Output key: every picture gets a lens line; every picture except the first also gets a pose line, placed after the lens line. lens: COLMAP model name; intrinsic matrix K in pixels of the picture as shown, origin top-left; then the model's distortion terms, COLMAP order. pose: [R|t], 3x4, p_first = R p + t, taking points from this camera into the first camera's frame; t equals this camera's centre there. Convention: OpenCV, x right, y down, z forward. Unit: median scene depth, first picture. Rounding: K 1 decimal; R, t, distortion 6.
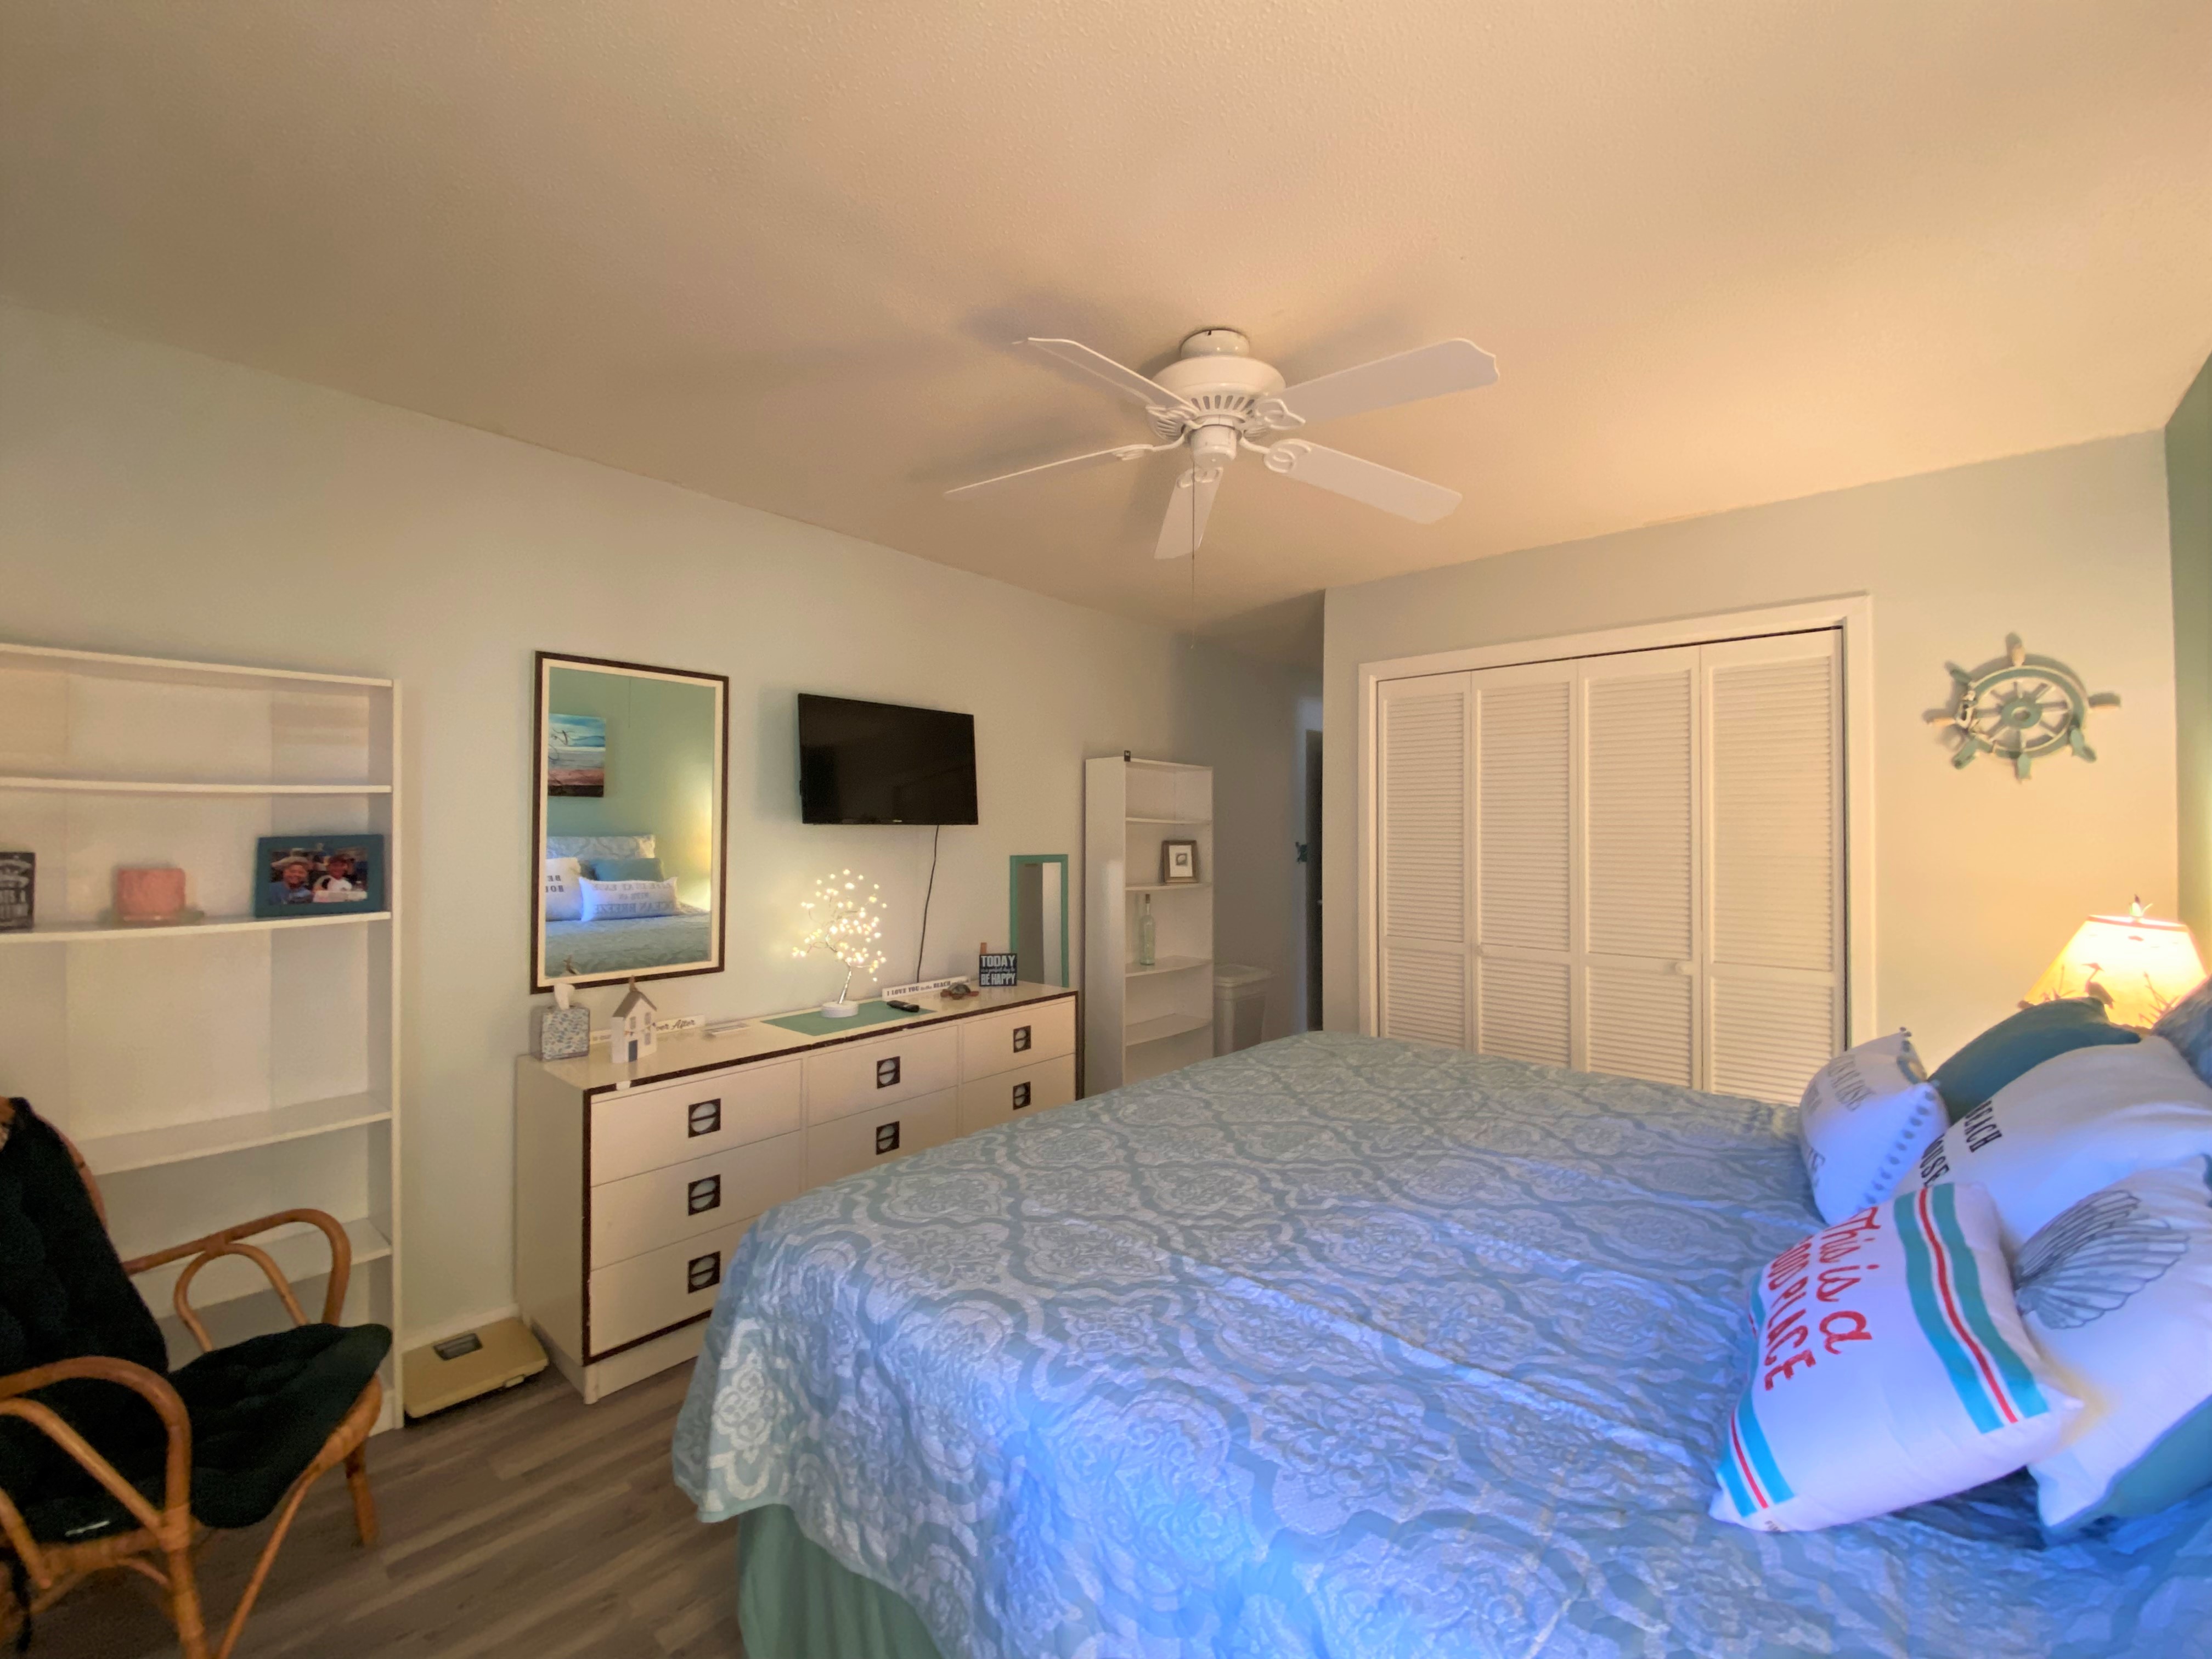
lens RADIAL K [[895.8, 0, 1091.7], [0, 895.8, 823.4], [0, 0, 1]] dist [0.037548, -0.029895]
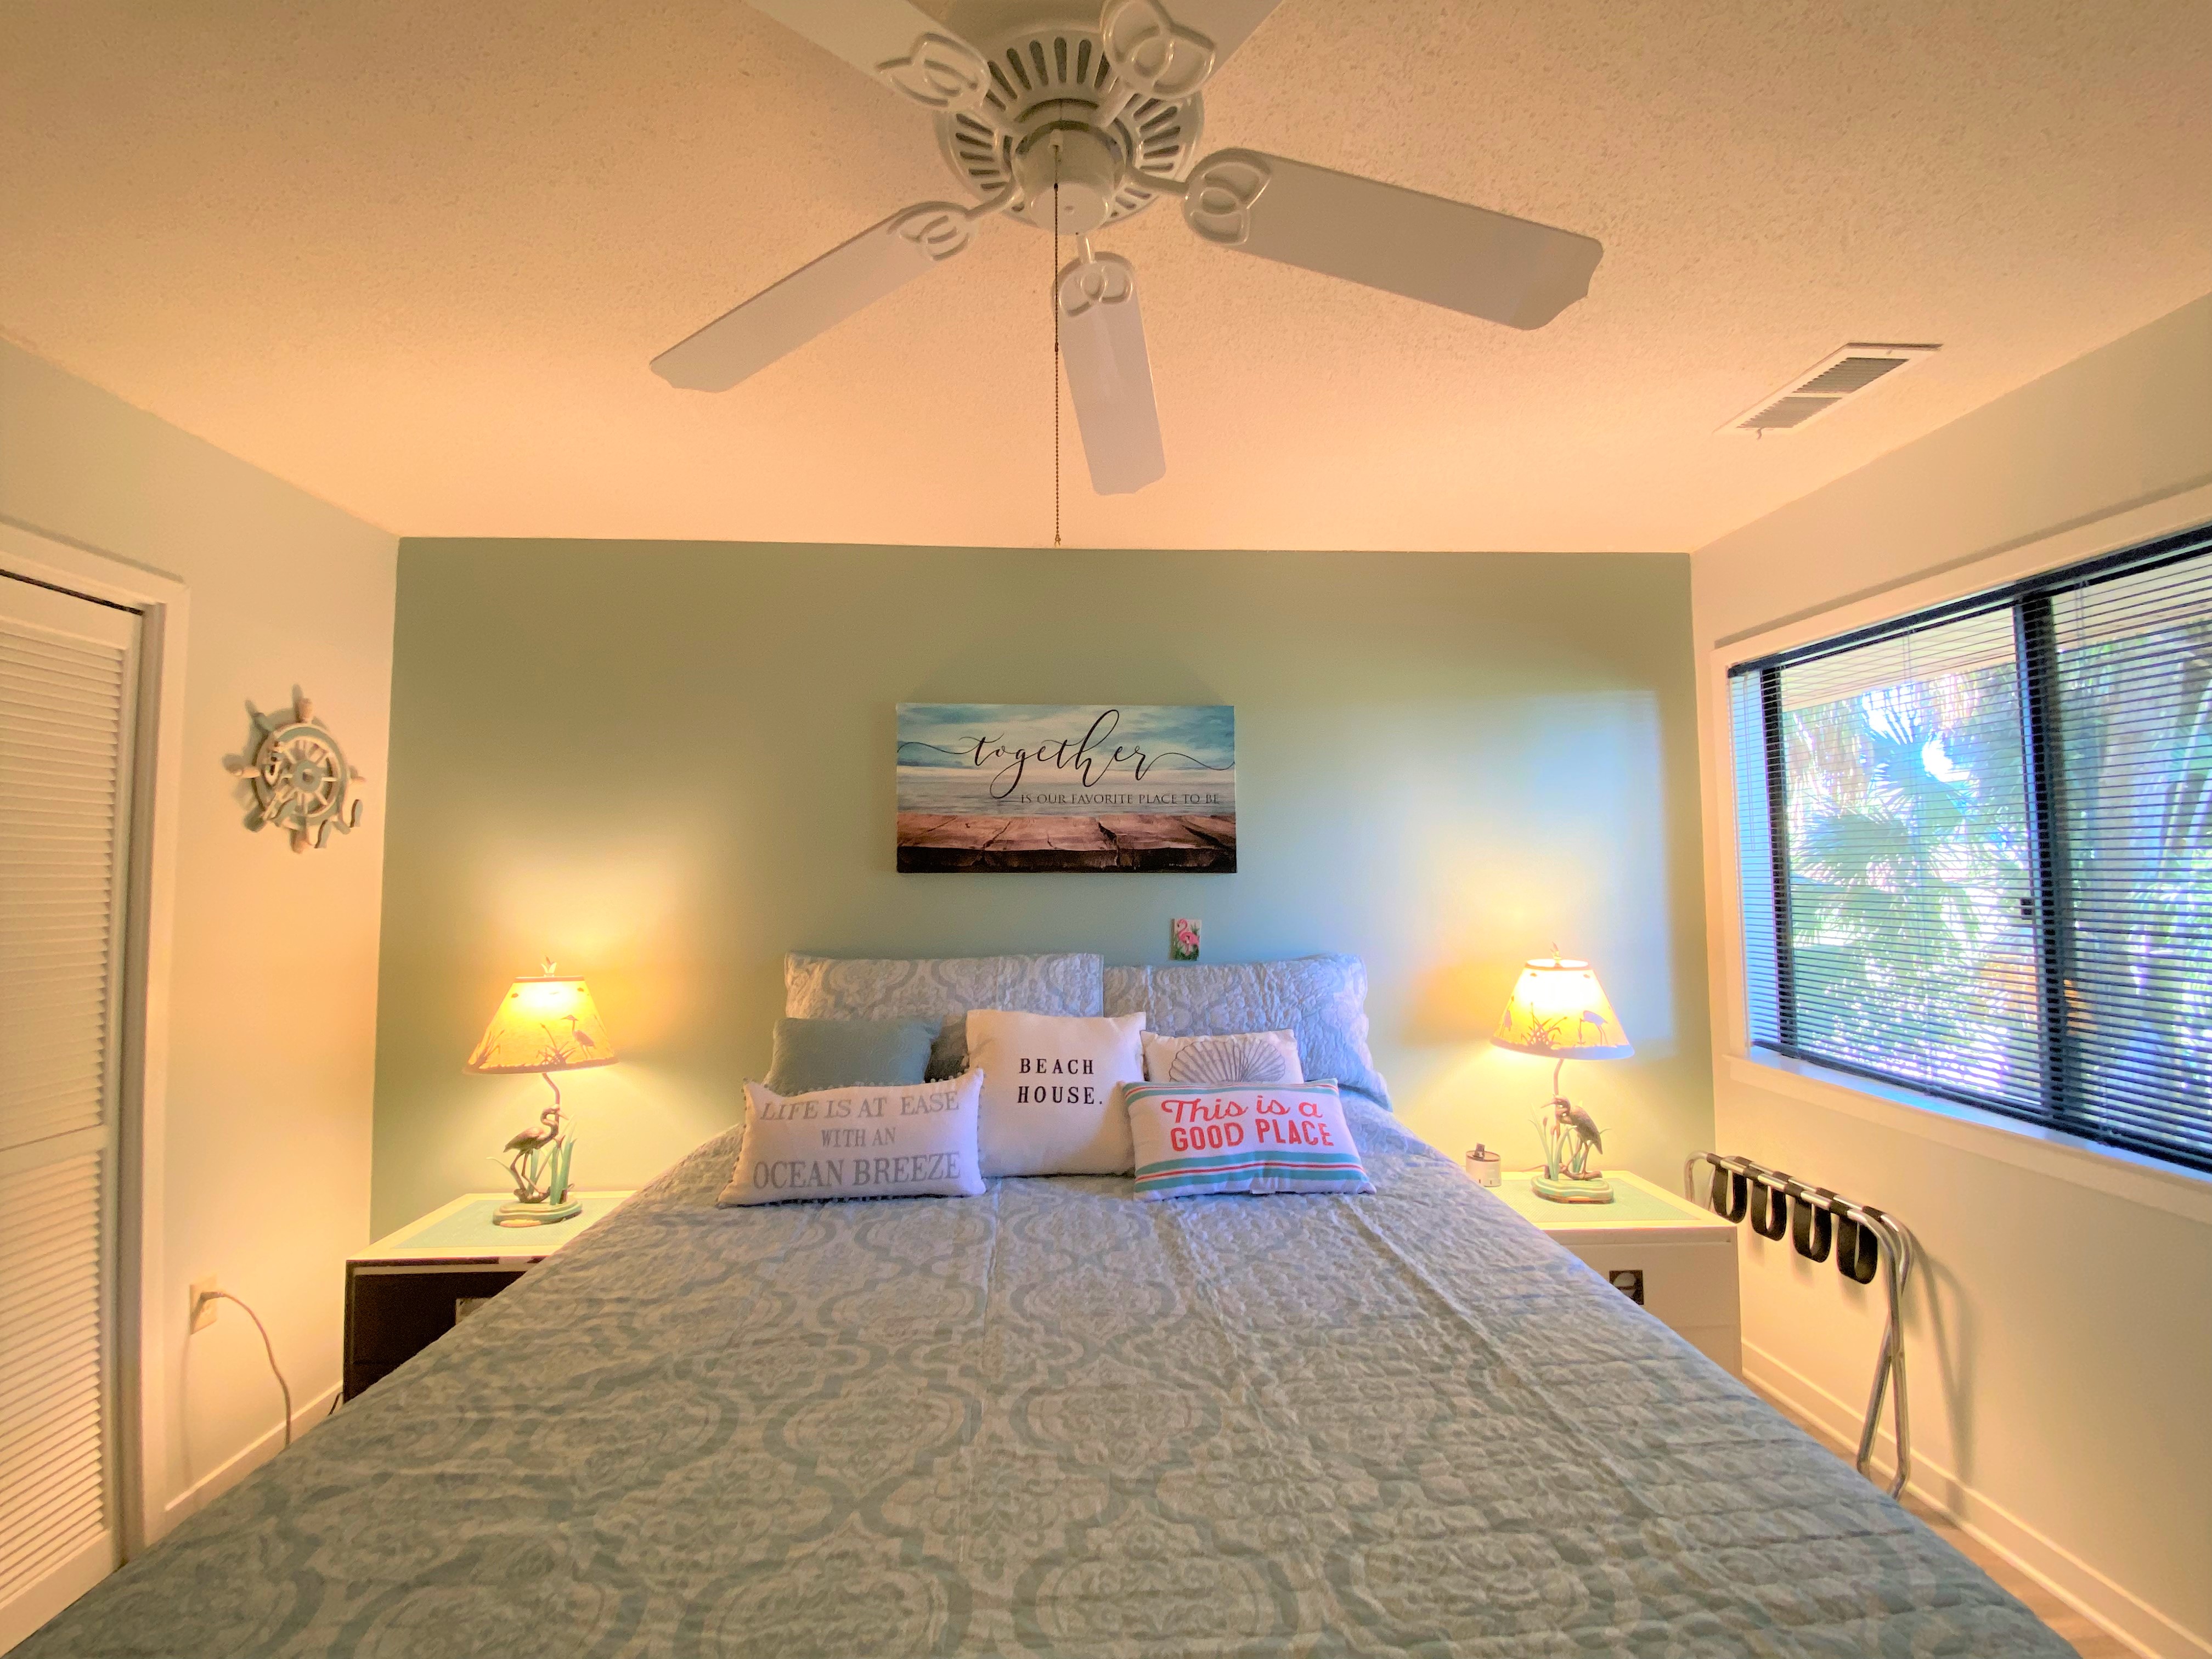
lens RADIAL K [[895.8, 0, 1091.7], [0, 895.8, 823.4], [0, 0, 1]] dist [0.037548, -0.029895]
pose [[-0.697478, 0.042542, 0.715342, -0.171558], [-0.002697, 0.998073, -0.061986, -0.018358], [-0.716601, -0.045163, -0.696020, 1.034050]]
